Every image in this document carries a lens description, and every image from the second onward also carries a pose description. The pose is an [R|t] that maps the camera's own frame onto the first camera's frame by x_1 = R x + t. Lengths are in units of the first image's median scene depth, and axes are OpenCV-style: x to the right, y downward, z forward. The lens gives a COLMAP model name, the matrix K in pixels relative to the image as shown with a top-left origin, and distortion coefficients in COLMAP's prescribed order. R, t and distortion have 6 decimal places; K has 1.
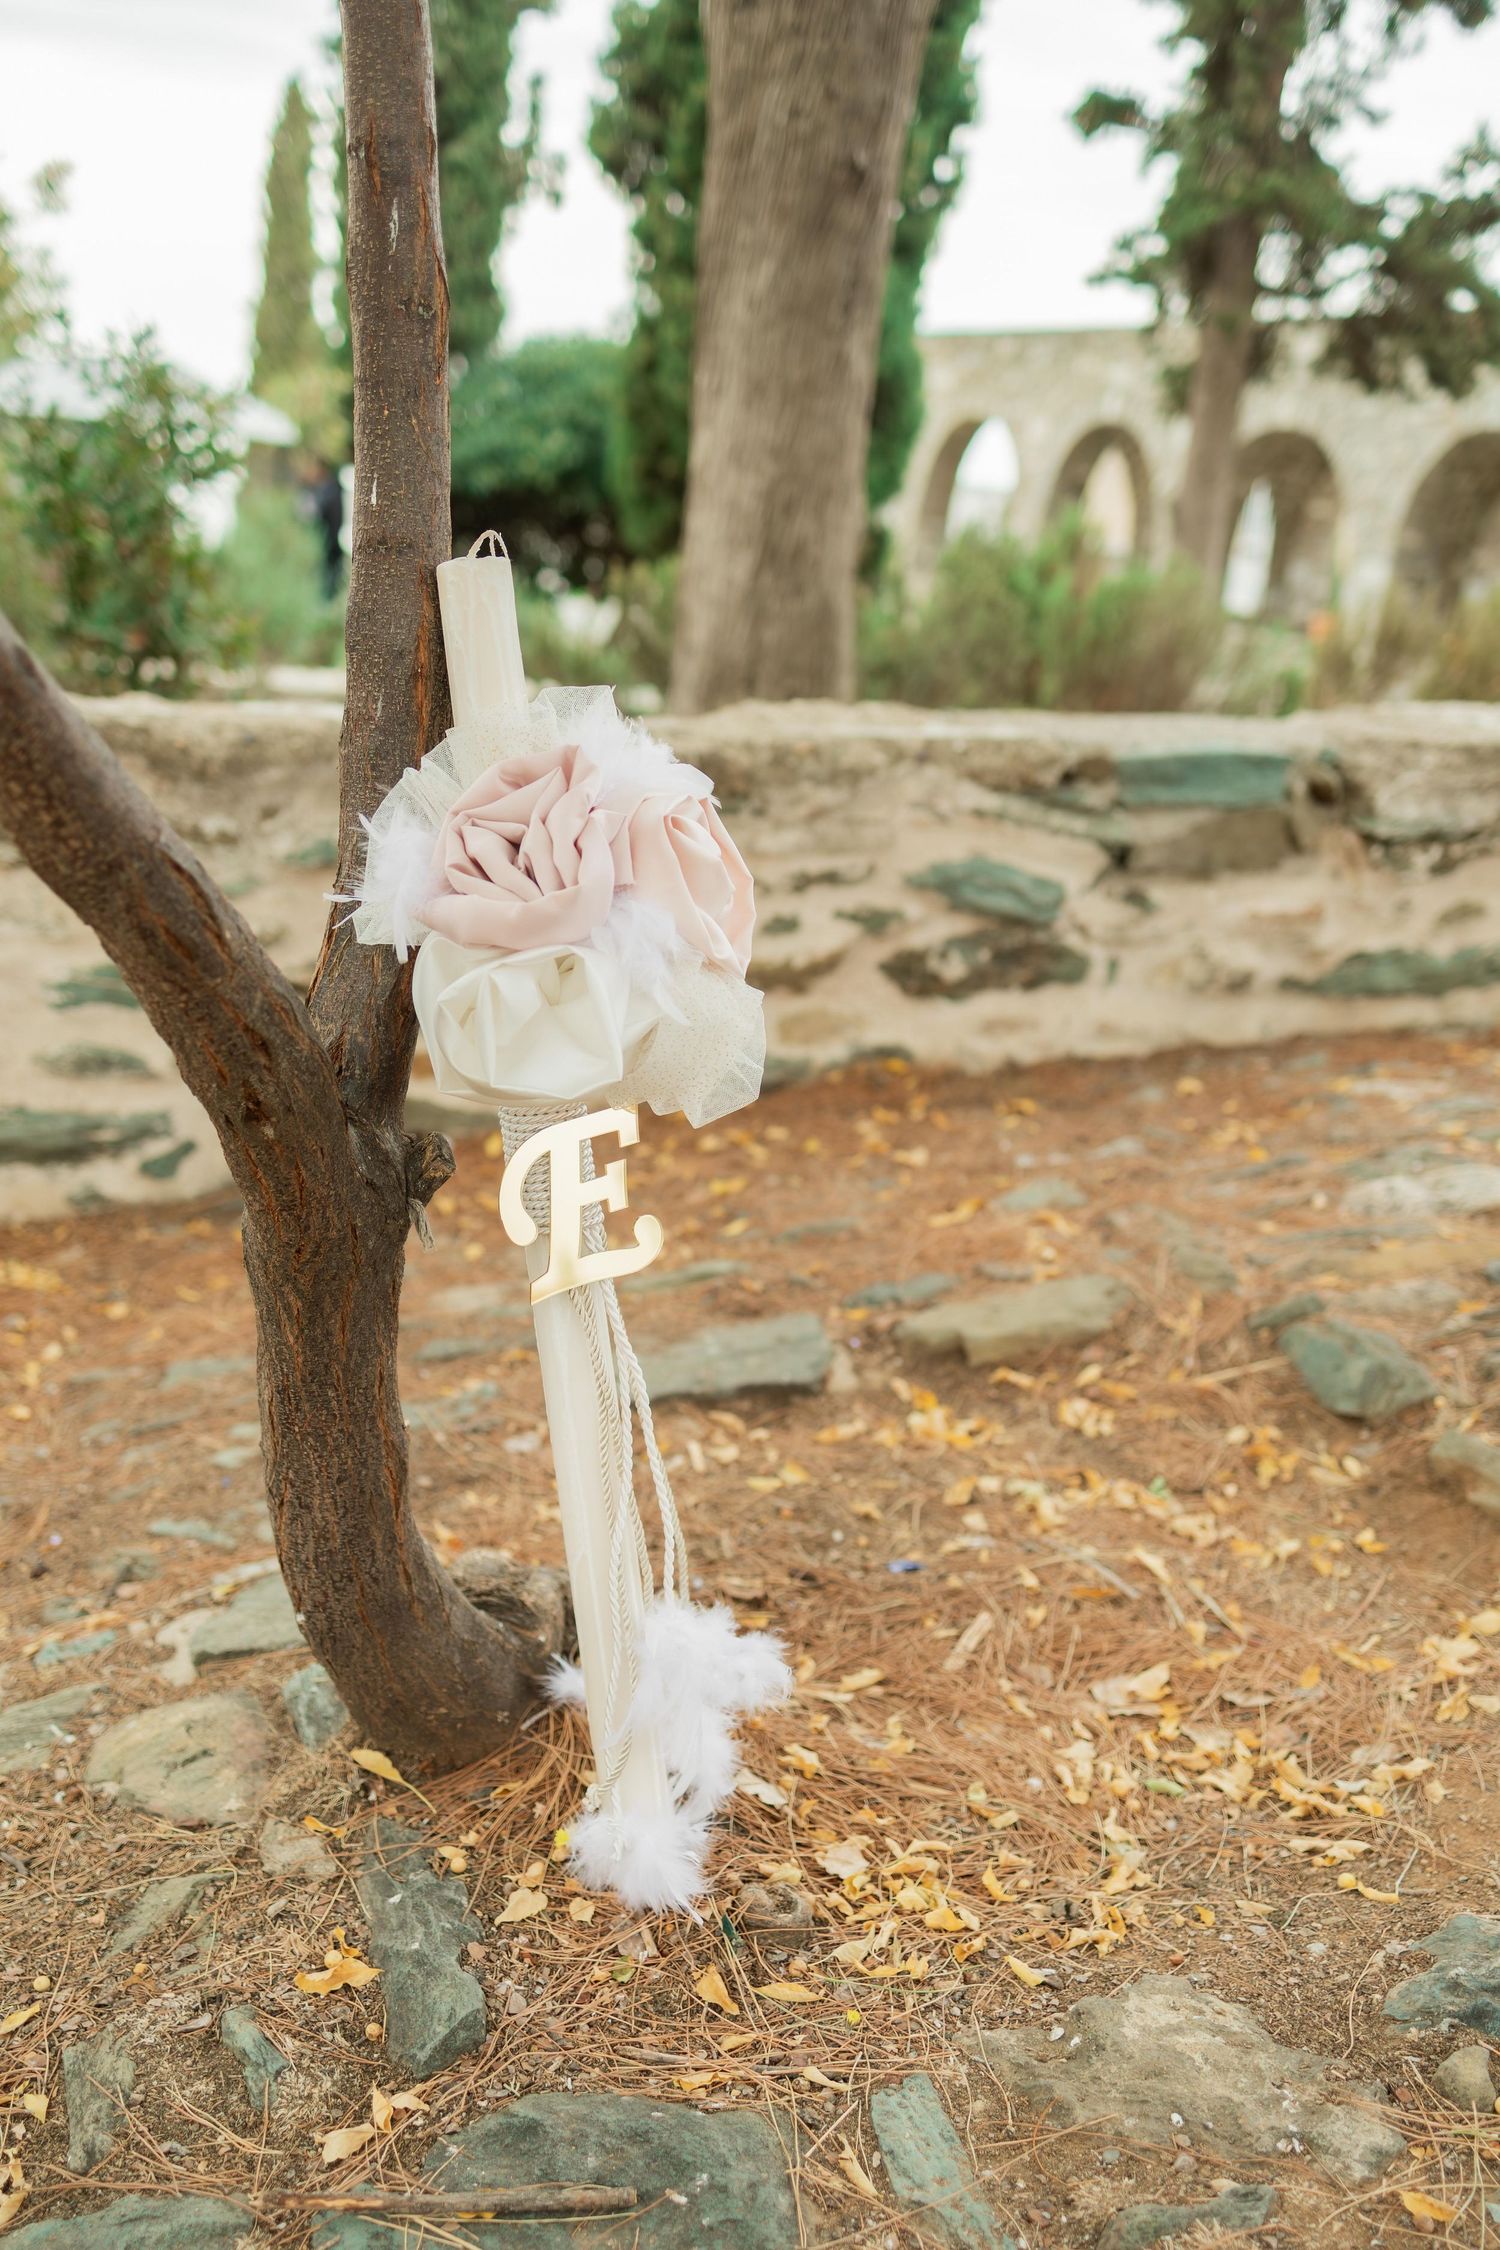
lens RADIAL K [[2153.7, 0, 716.7], [0, 2153.7, 1130.7], [0, 0, 1]] dist [-0.002914, -0.024465]
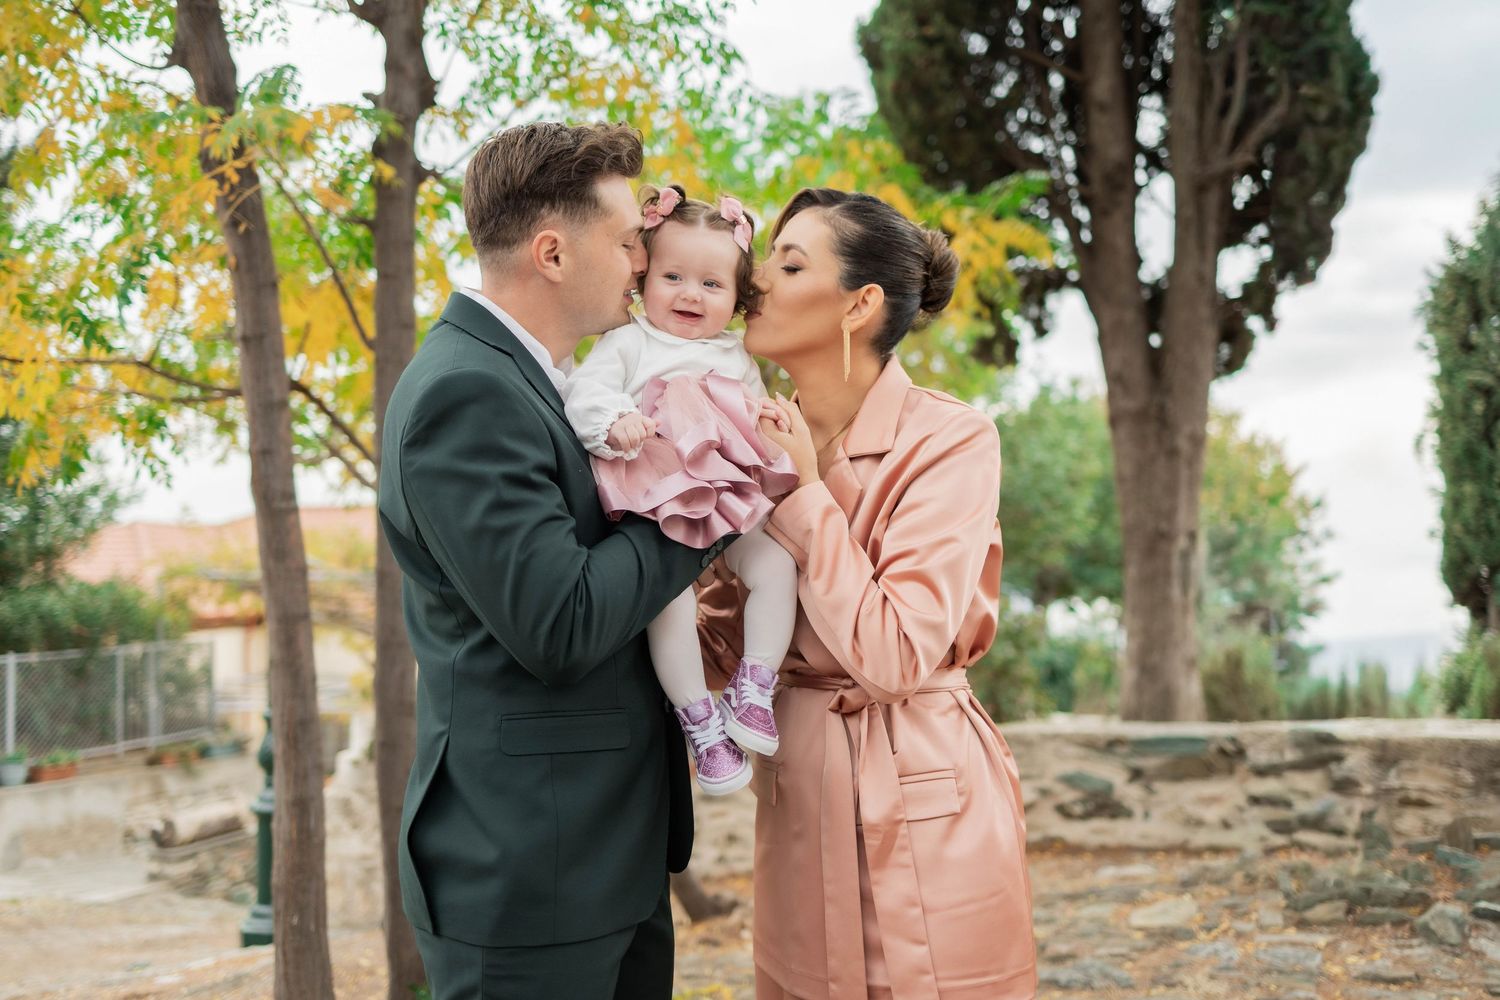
lens RADIAL K [[1439.8, 0, 748.8], [0, 1439.8, 489.7], [0, 0, 1]] dist [0.000284, -0.002834]
pose [[0.696065, -0.132638, -0.705621, 1.190016], [-0.137988, 0.939753, -0.312767, 0.182476], [0.704595, 0.315073, 0.635826, -0.670034]]
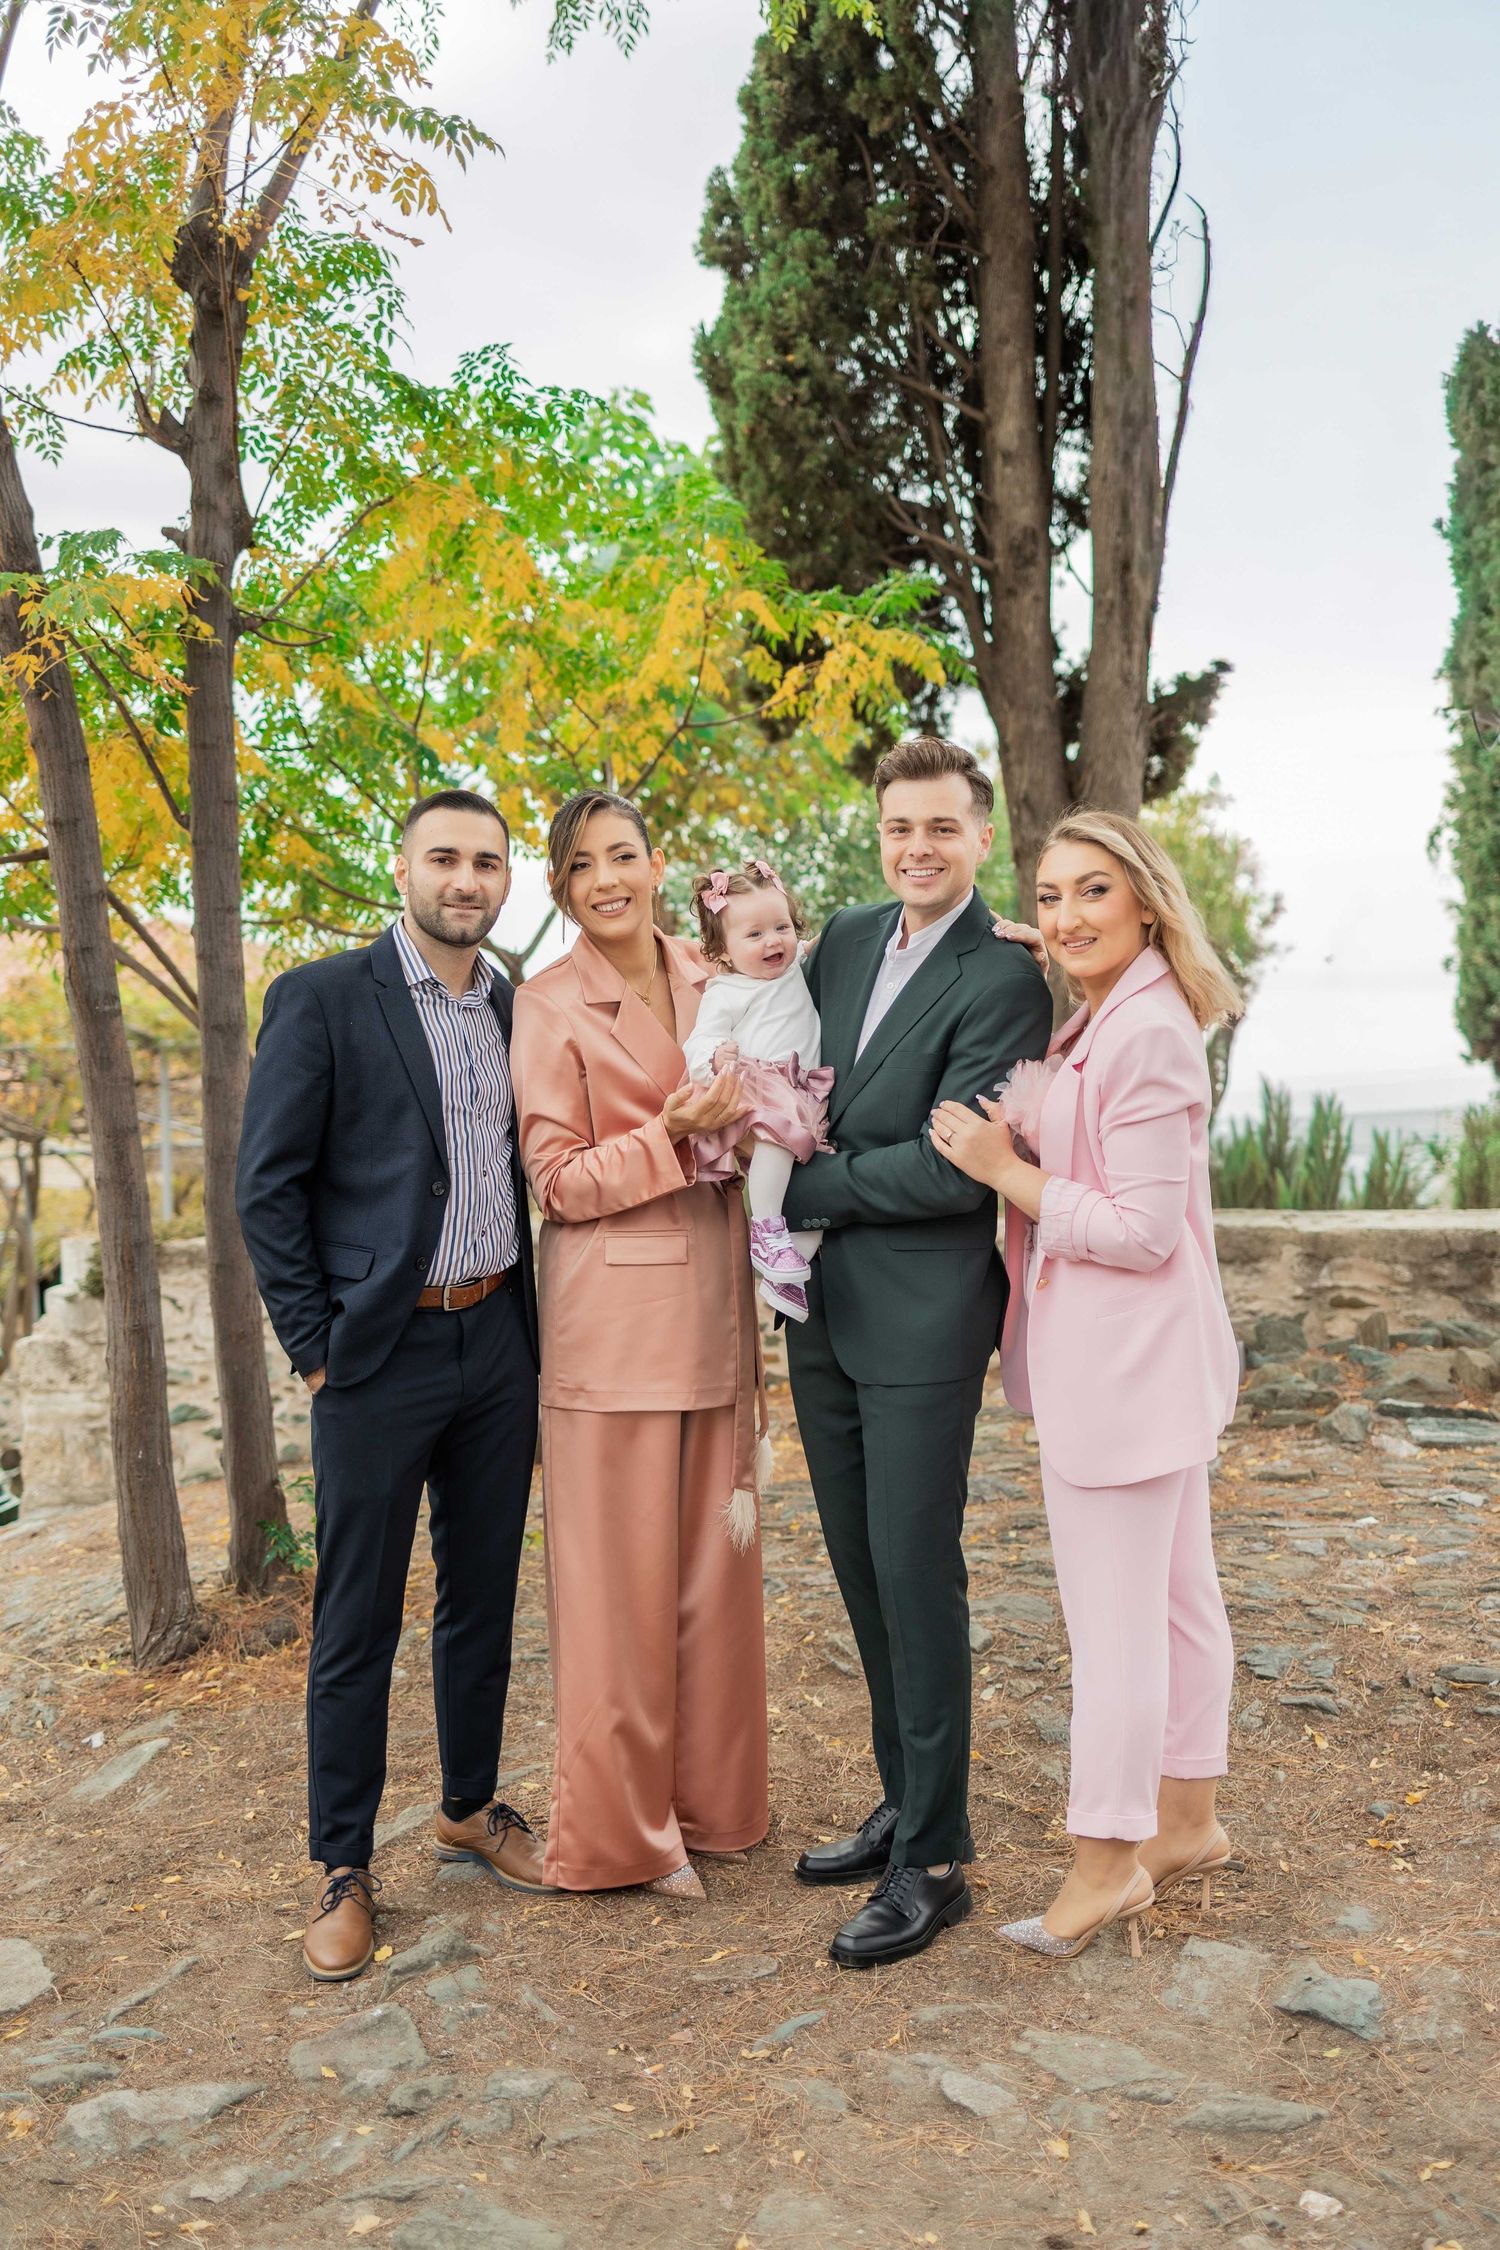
lens RADIAL K [[2159.6, 0, 739.5], [0, 2159.6, 1129.4], [0, 0, 1]] dist [0.000284, -0.002834]
pose [[0.768562, -0.069601, -0.635978, 1.450775], [-0.093689, 0.971104, -0.219499, 0.268444], [0.632878, 0.228283, 0.739833, -1.033648]]
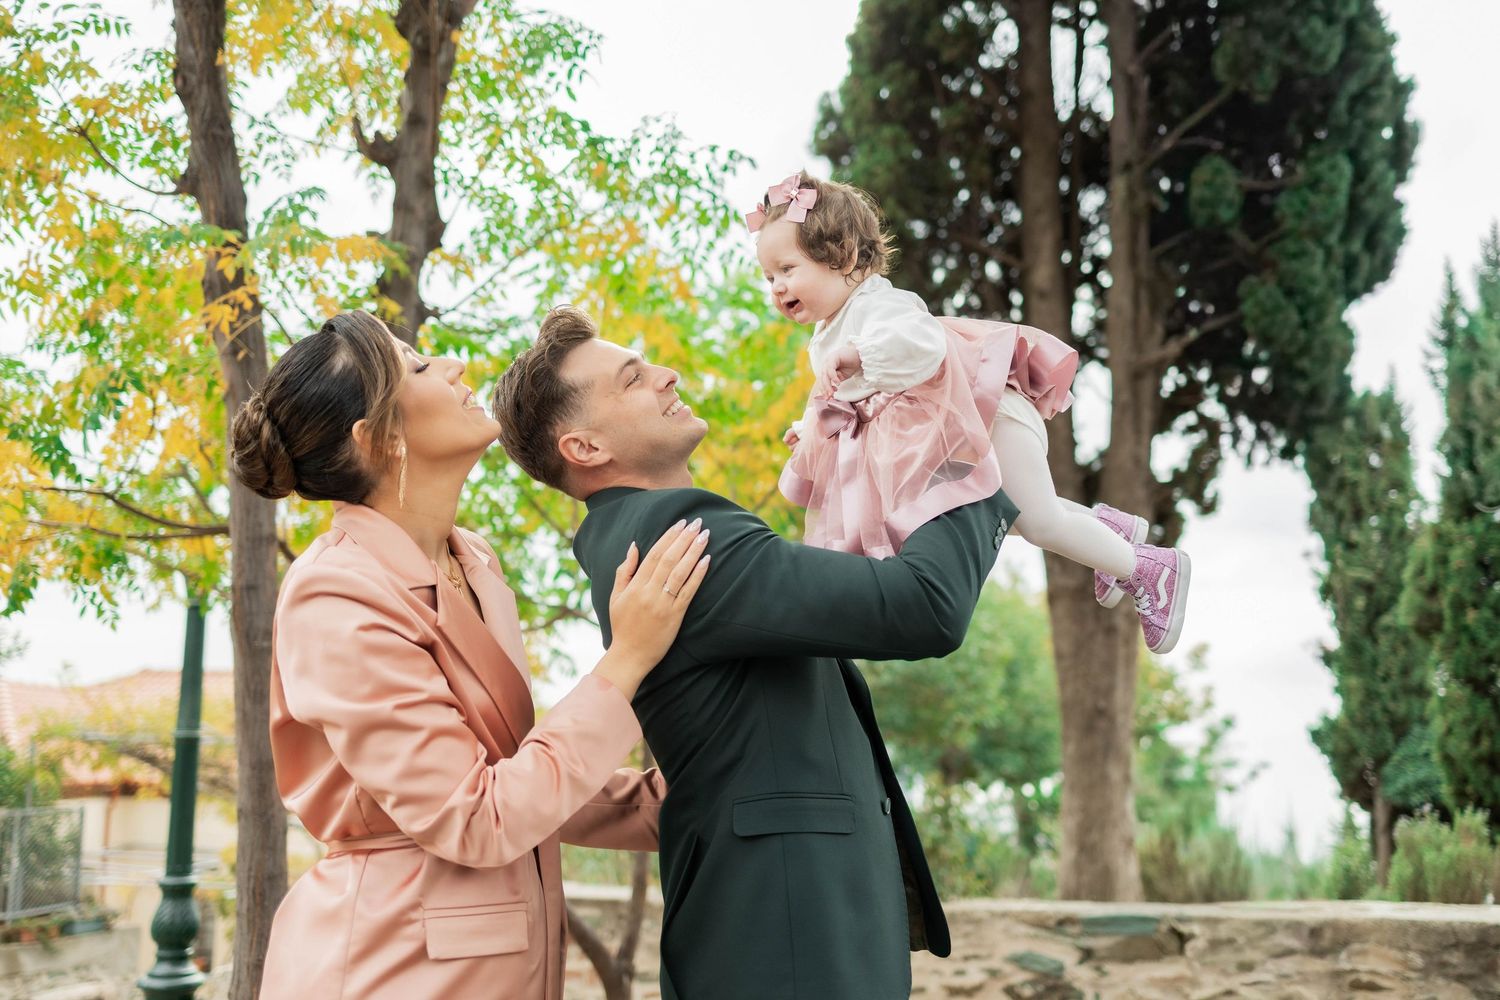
lens RADIAL K [[1436.0, 0, 750.0], [0, 1436.0, 500.0], [0, 0, 1]] dist [0.004508, -0.017340]
pose [[0.756422, -0.188359, -0.626375, 1.105372], [-0.136449, 0.891127, -0.432752, 0.210154], [0.639693, 0.412811, 0.648367, -0.714216]]
